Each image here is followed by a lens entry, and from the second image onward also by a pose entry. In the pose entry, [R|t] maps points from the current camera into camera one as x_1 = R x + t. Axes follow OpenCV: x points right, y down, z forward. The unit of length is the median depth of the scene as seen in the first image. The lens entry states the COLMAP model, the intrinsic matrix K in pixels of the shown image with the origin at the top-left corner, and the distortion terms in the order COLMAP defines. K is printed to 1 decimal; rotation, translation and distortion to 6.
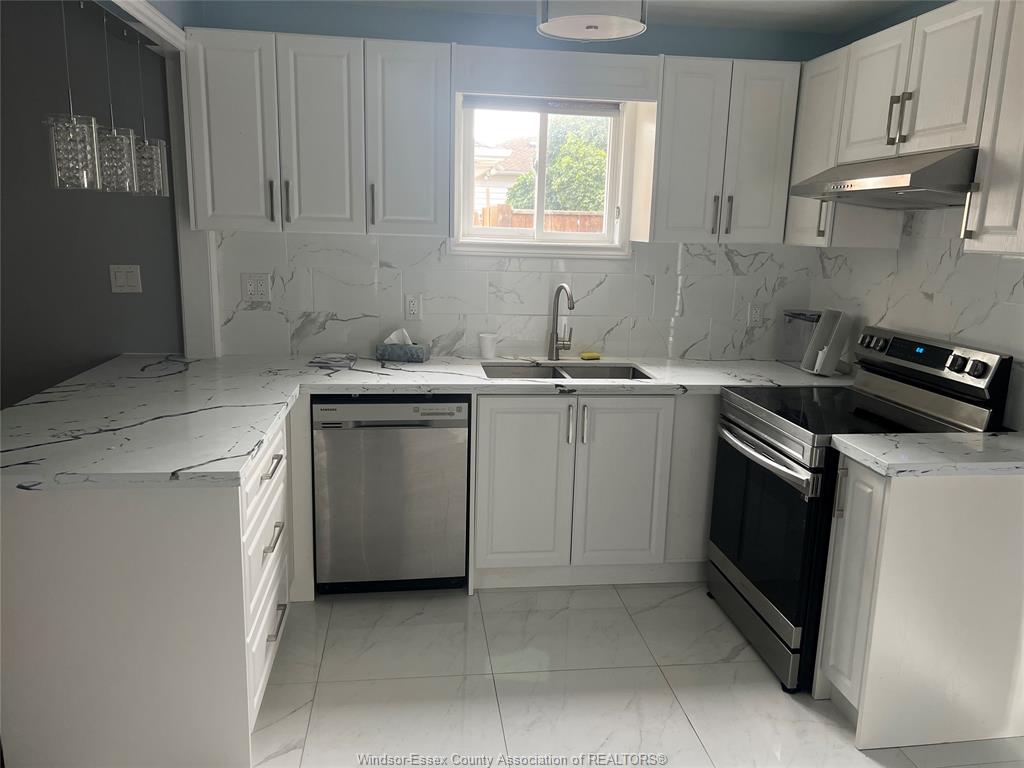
lens RADIAL K [[775.5, 0, 512.0], [0, 775.5, 384.0], [0, 0, 1]] dist [0.029477, -0.000587]
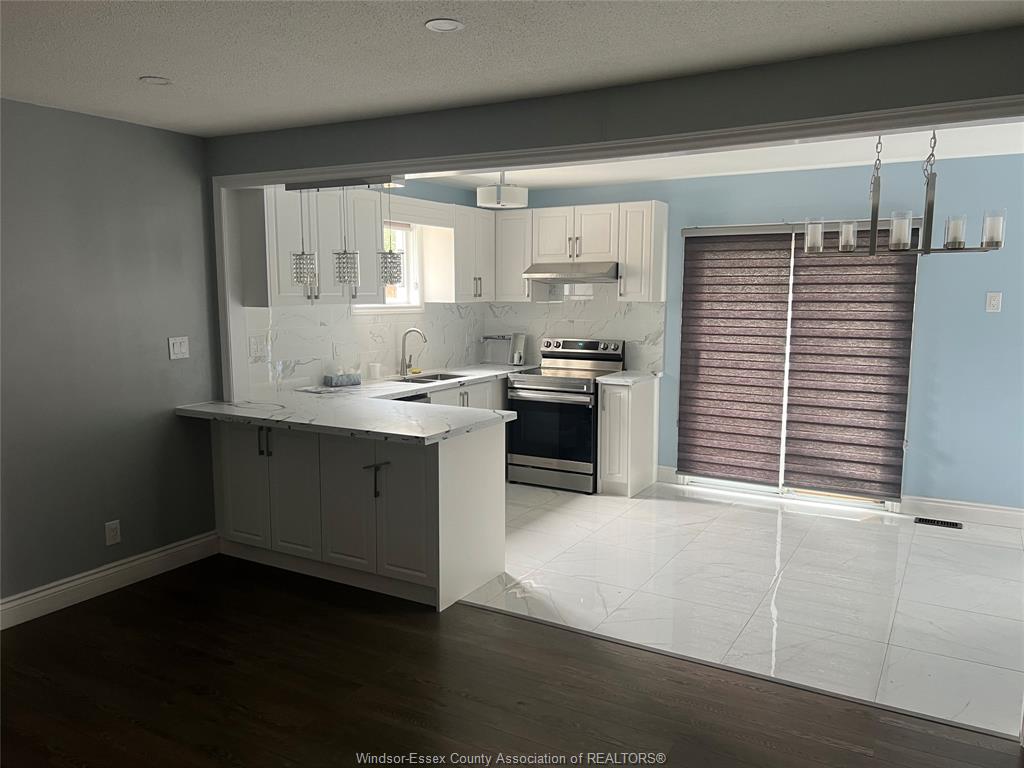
lens RADIAL K [[775.5, 0, 512.0], [0, 775.5, 384.0], [0, 0, 1]] dist [0.029477, -0.000587]
pose [[0.604750, -0.122313, 0.786967, -1.142641], [0.174369, 0.984497, 0.019018, -0.005141], [-0.777093, 0.125721, 0.616702, -0.193661]]
